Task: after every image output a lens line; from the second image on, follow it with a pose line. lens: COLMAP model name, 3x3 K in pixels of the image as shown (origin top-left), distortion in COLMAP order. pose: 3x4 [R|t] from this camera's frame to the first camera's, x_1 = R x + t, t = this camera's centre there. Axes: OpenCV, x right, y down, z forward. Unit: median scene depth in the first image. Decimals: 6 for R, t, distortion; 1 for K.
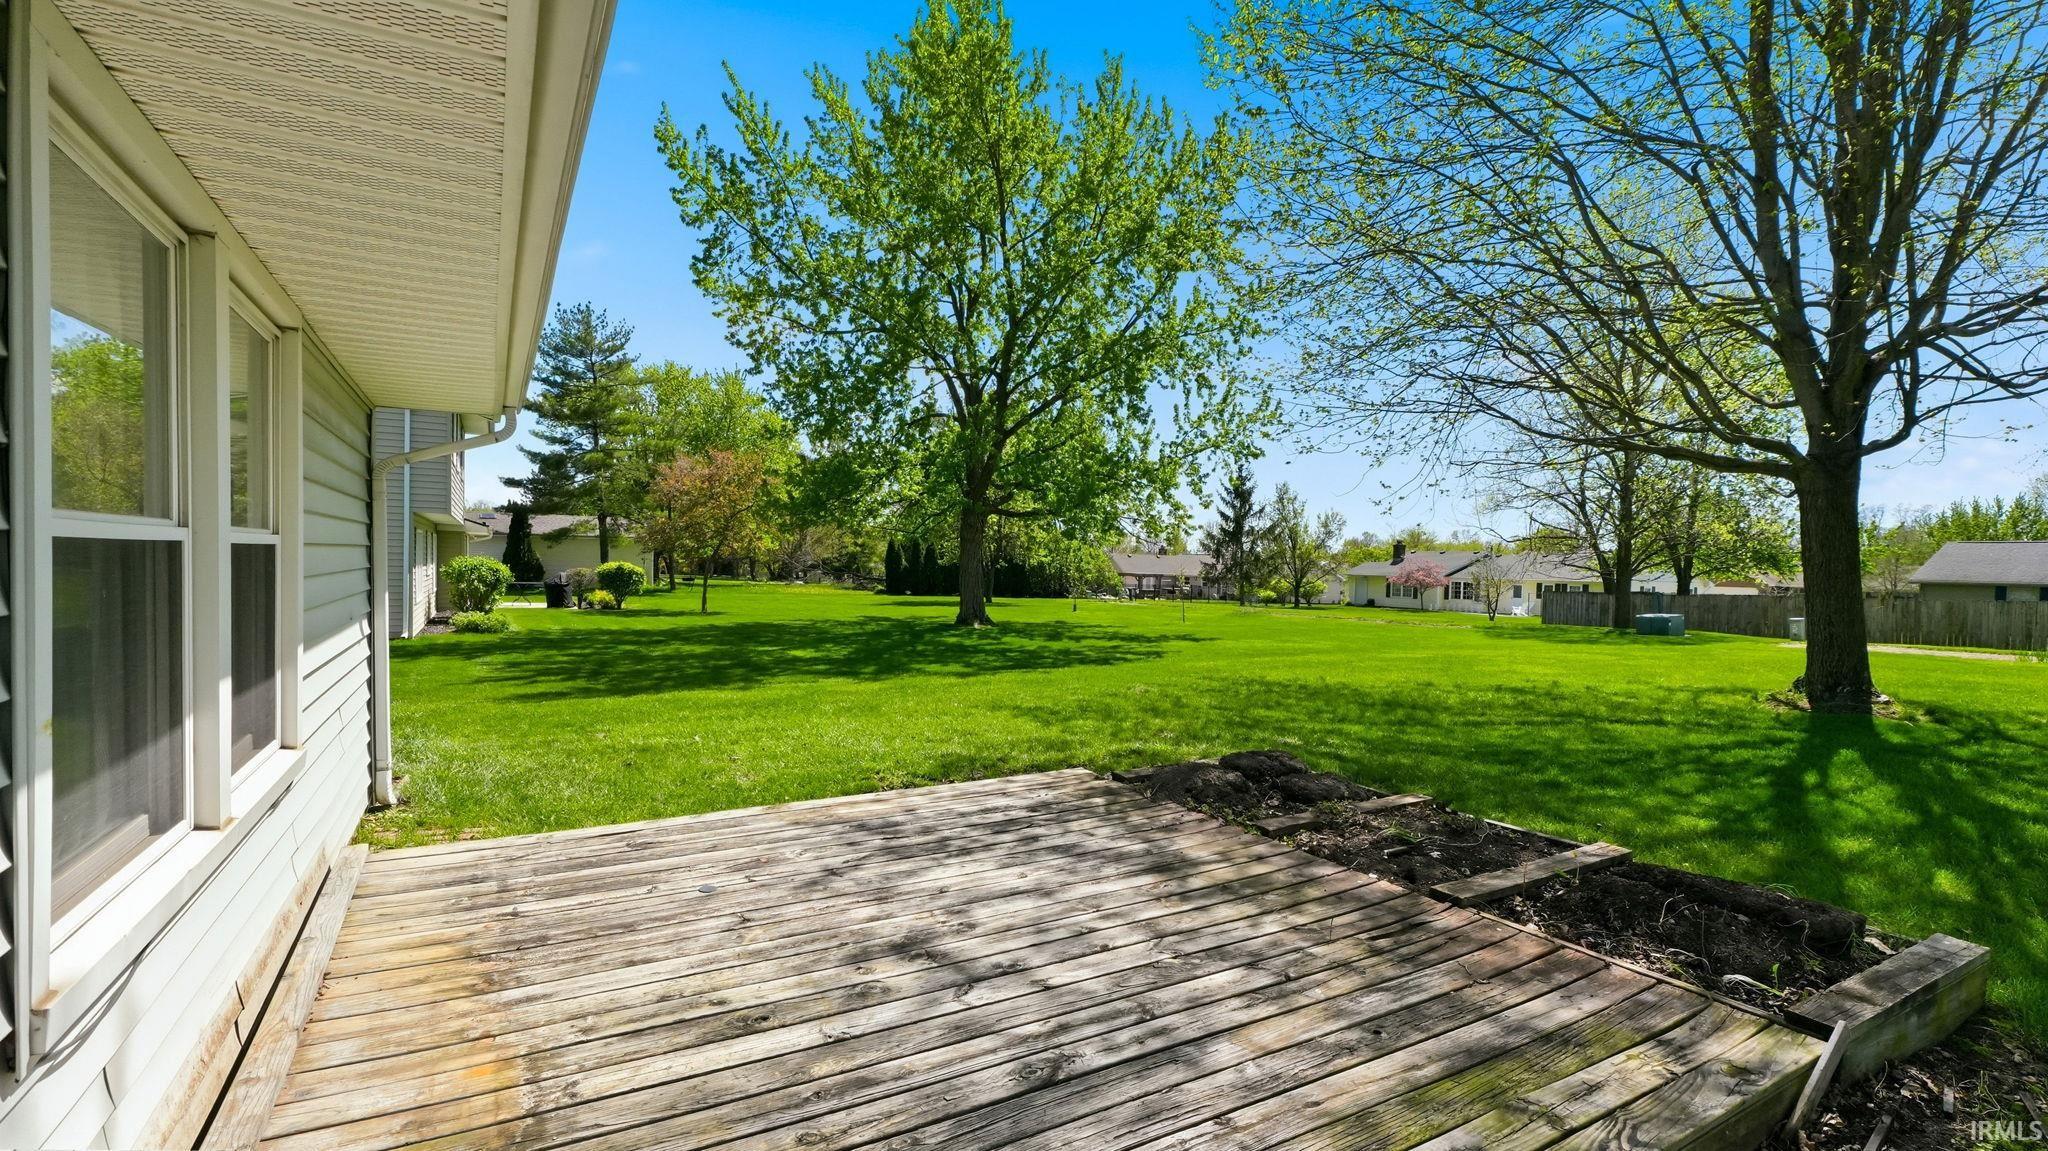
lens RADIAL K [[862.0, 0, 1032.8], [0, 862.0, 561.3], [0, 0, 1]] dist [-0.001462, 0.000169]
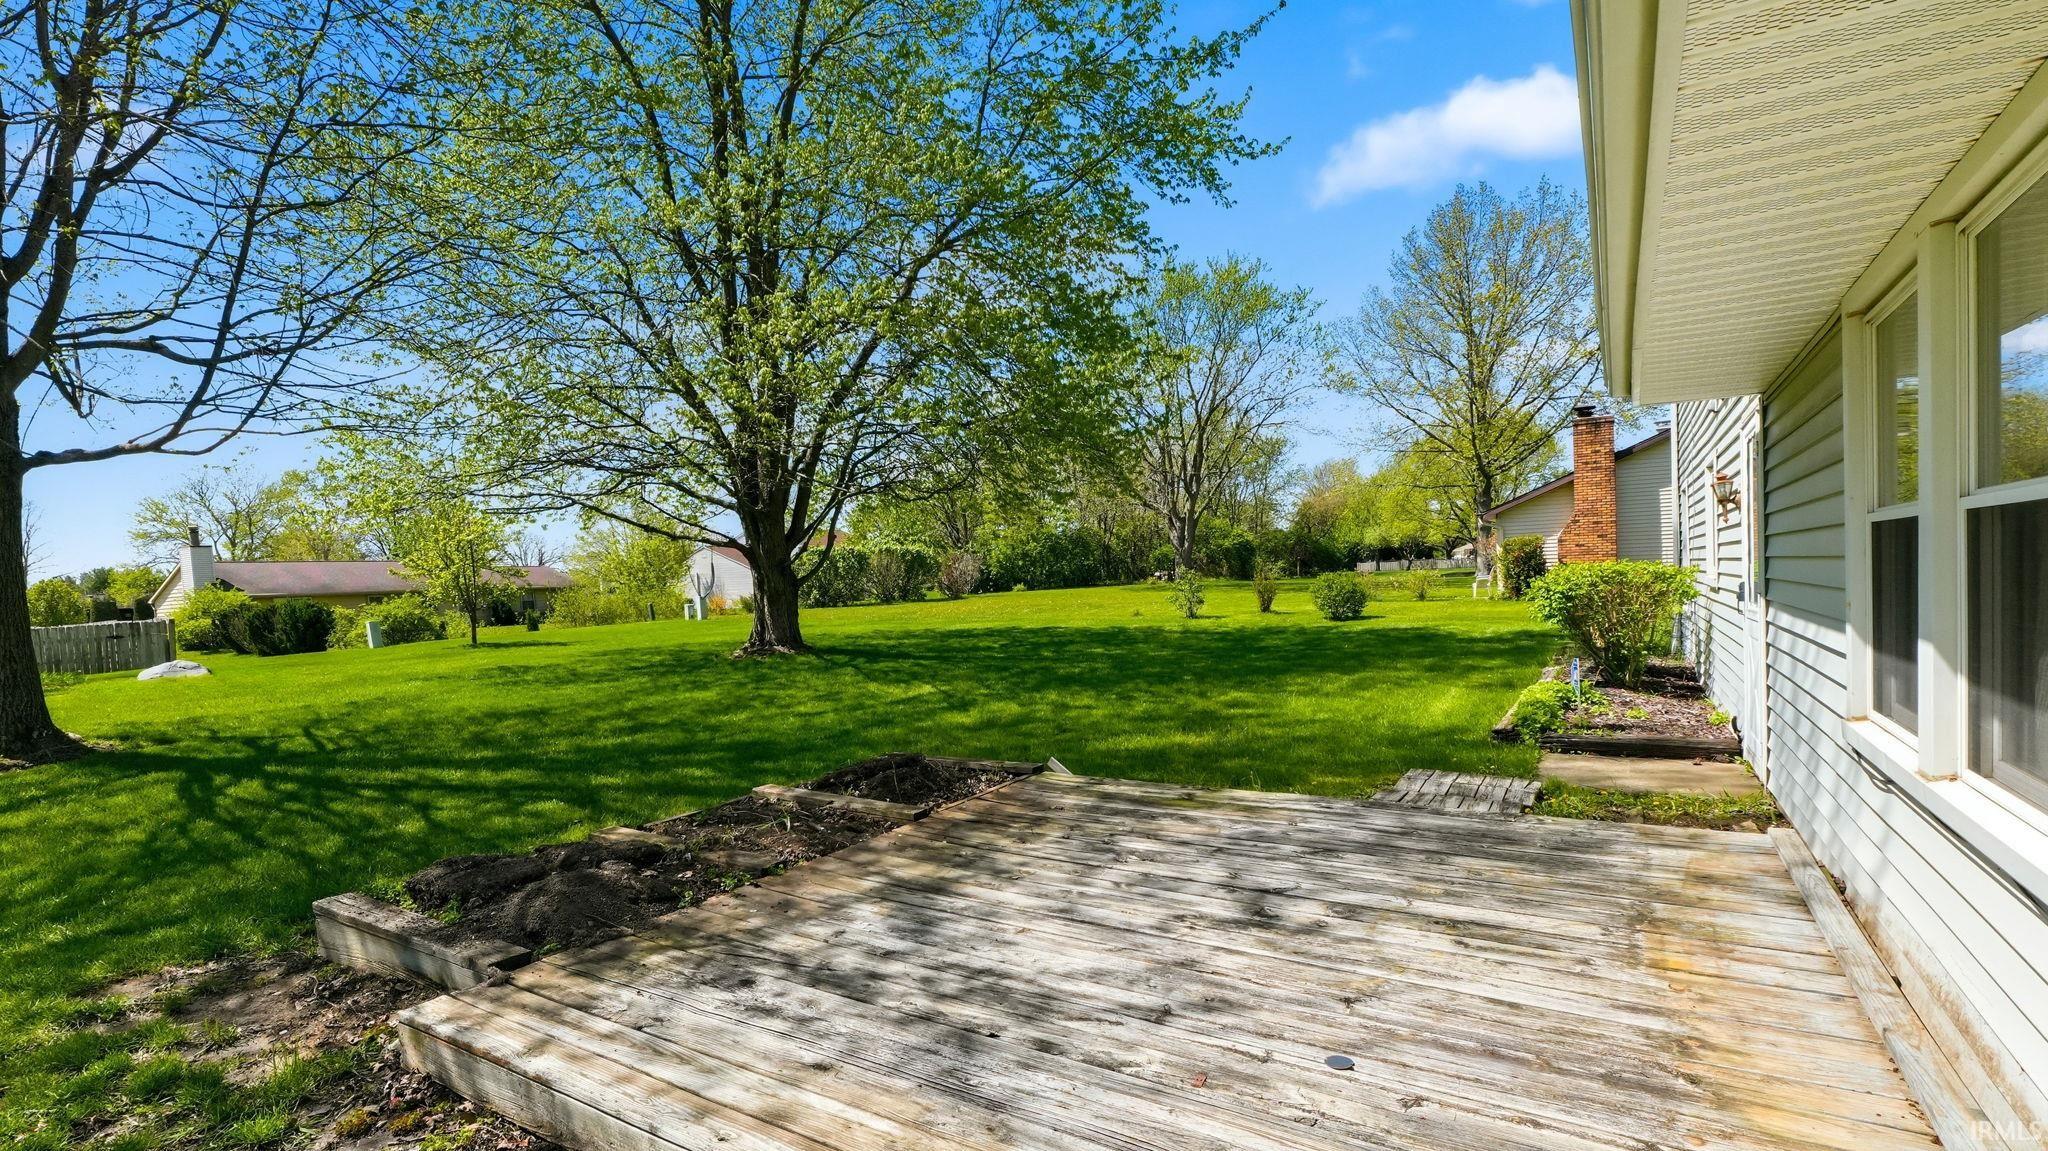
lens RADIAL K [[862.0, 0, 1032.8], [0, 862.0, 561.3], [0, 0, 1]] dist [-0.001462, 0.000169]
pose [[-0.402087, 0.008860, 0.915559, -0.793710], [0.019764, 0.999804, -0.000996, 0.000442], [-0.915388, 0.017695, -0.402183, 1.319746]]
